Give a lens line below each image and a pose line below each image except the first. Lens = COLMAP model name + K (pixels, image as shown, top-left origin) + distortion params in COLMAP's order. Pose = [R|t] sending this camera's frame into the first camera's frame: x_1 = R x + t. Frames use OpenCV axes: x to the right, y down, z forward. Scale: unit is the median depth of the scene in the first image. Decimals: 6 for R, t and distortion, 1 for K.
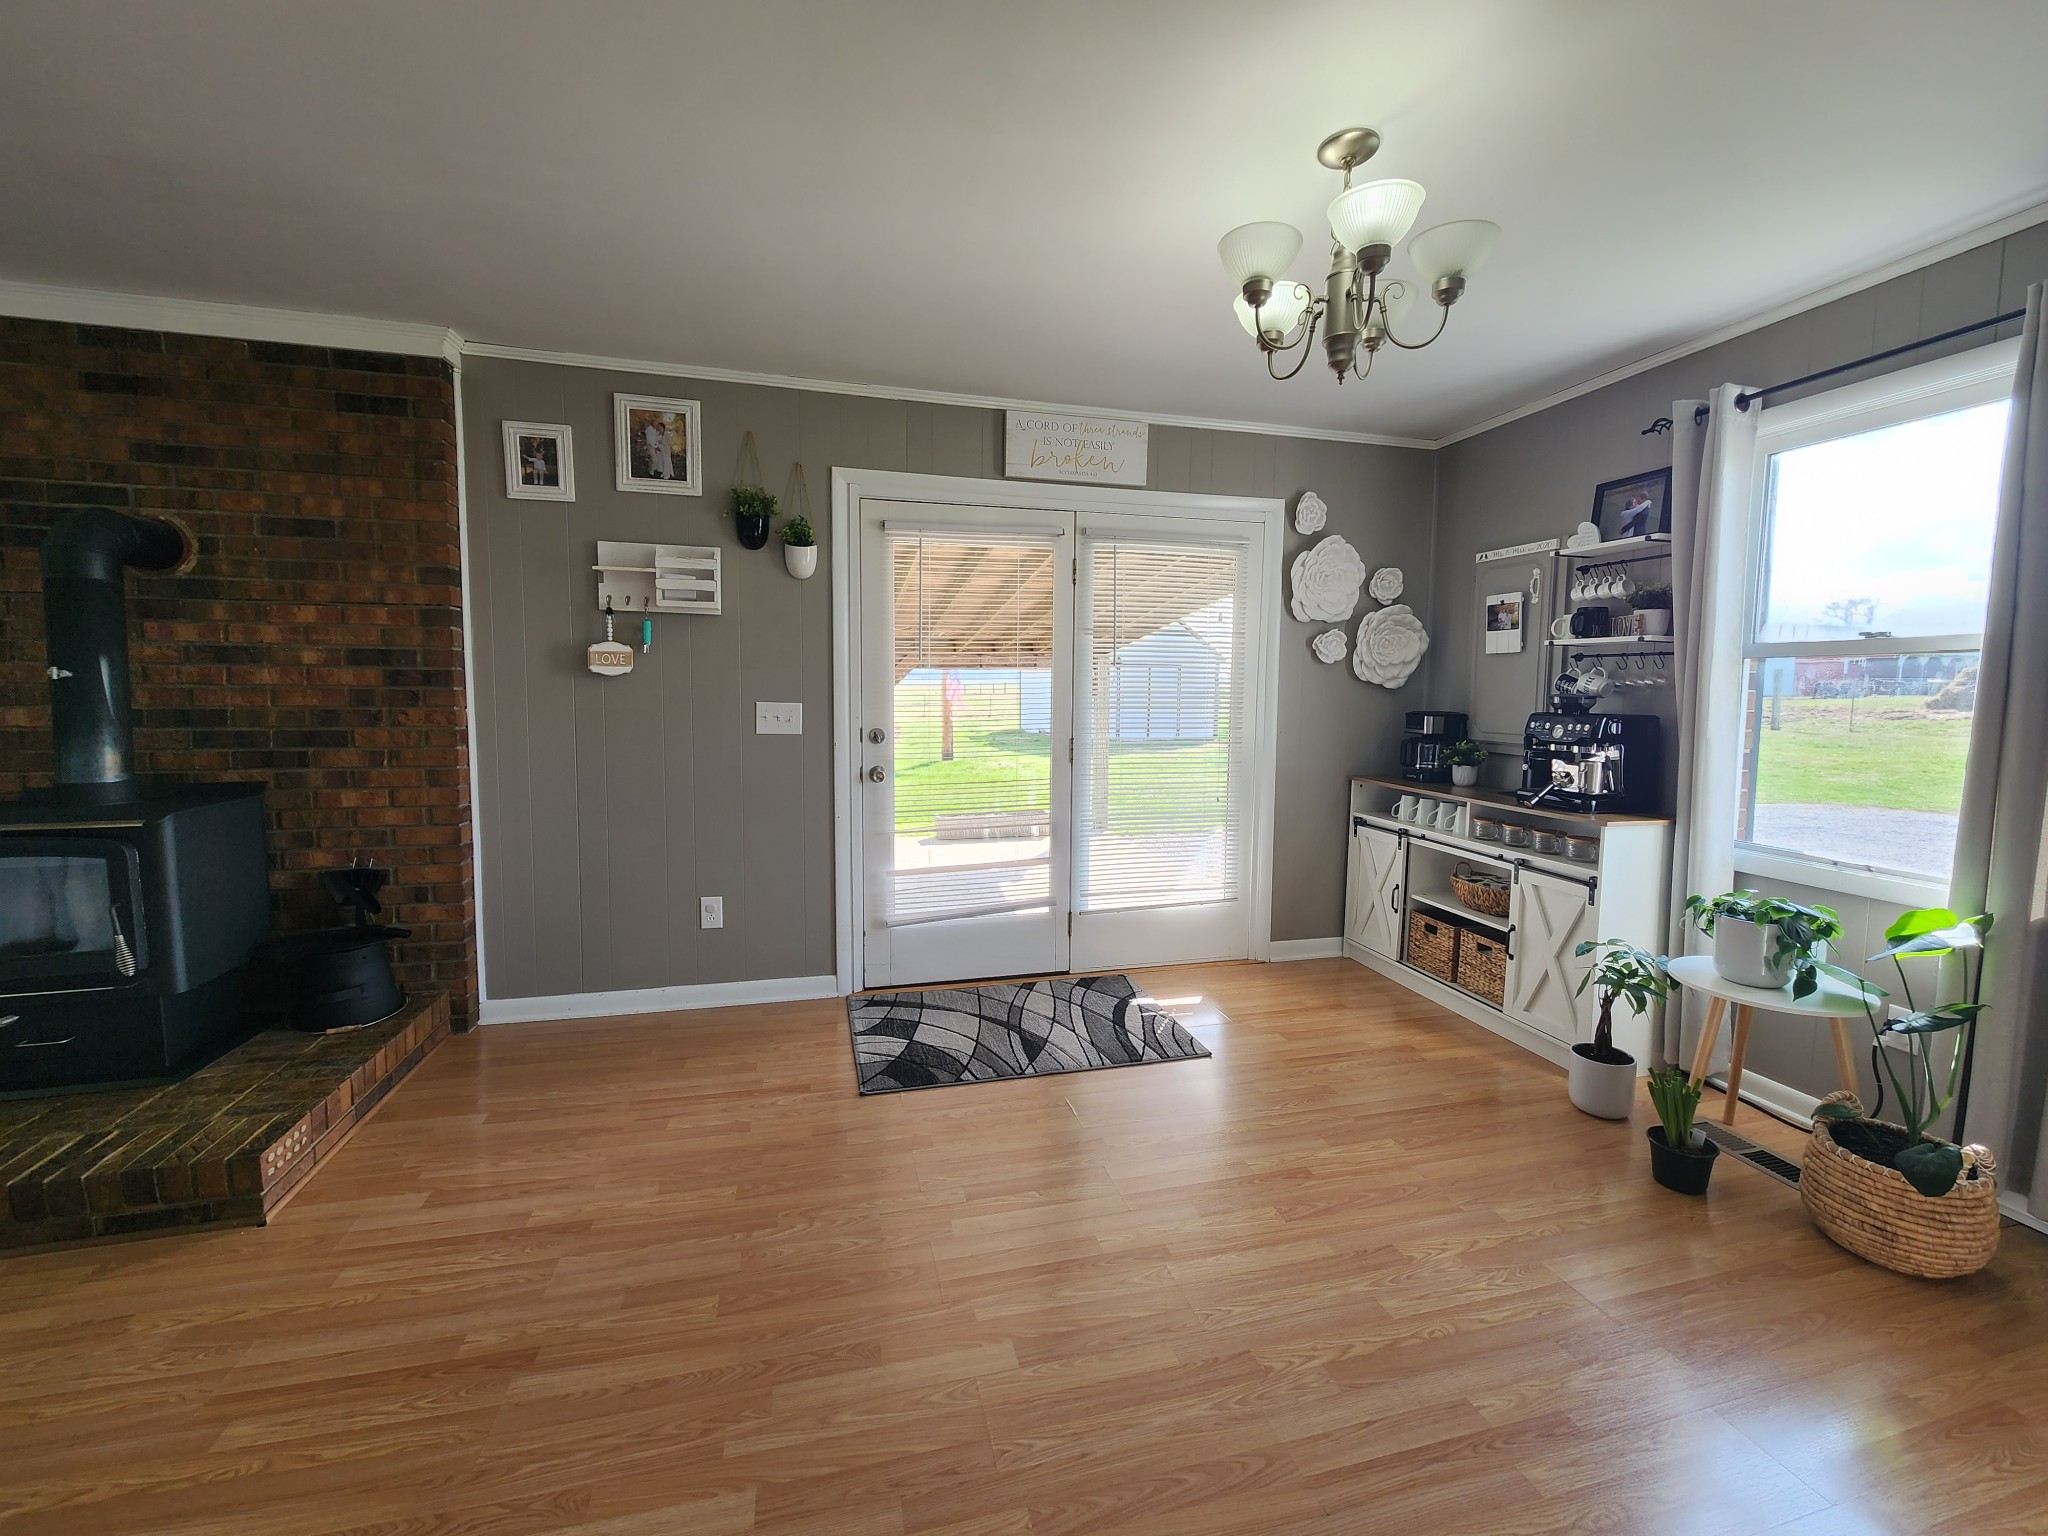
lens RADIAL K [[838.9, 0, 1024.4], [0, 838.9, 752.4], [0, 0, 1]] dist [0.003707, -0.001982]
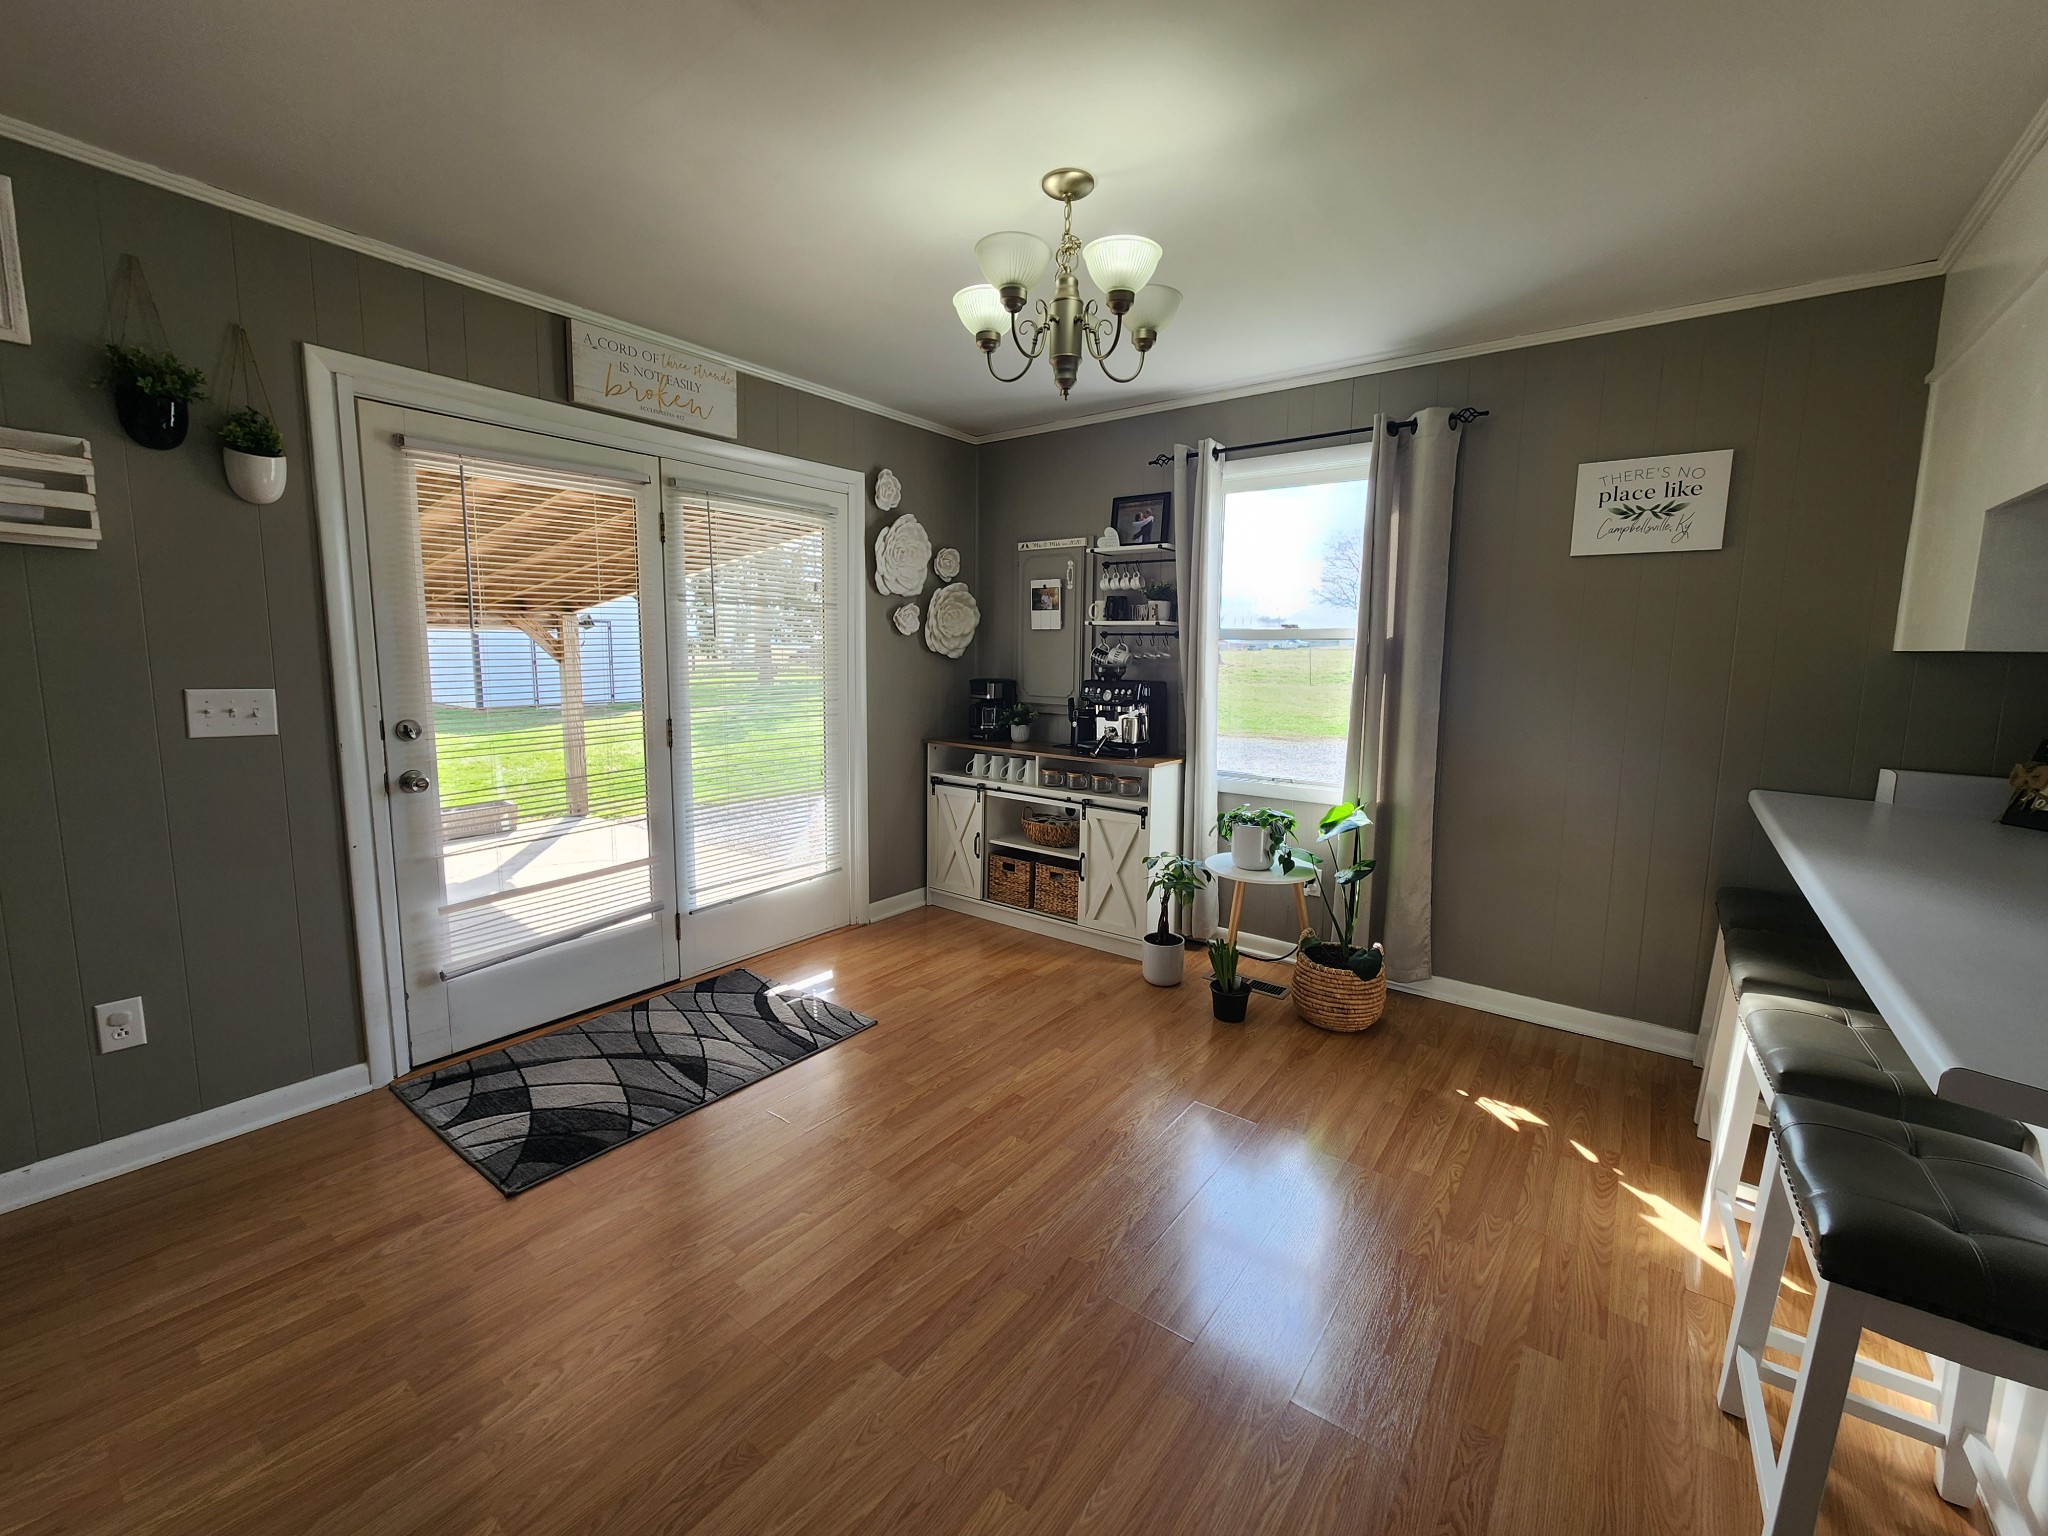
lens RADIAL K [[838.9, 0, 1036.5], [0, 838.9, 753.7], [0, 0, 1]] dist [0.003707, -0.001982]
pose [[0.777246, -0.076854, 0.624485, -0.265300], [0.043912, 0.996718, 0.068010, -0.031430], [-0.627662, -0.025438, 0.778070, 0.097005]]
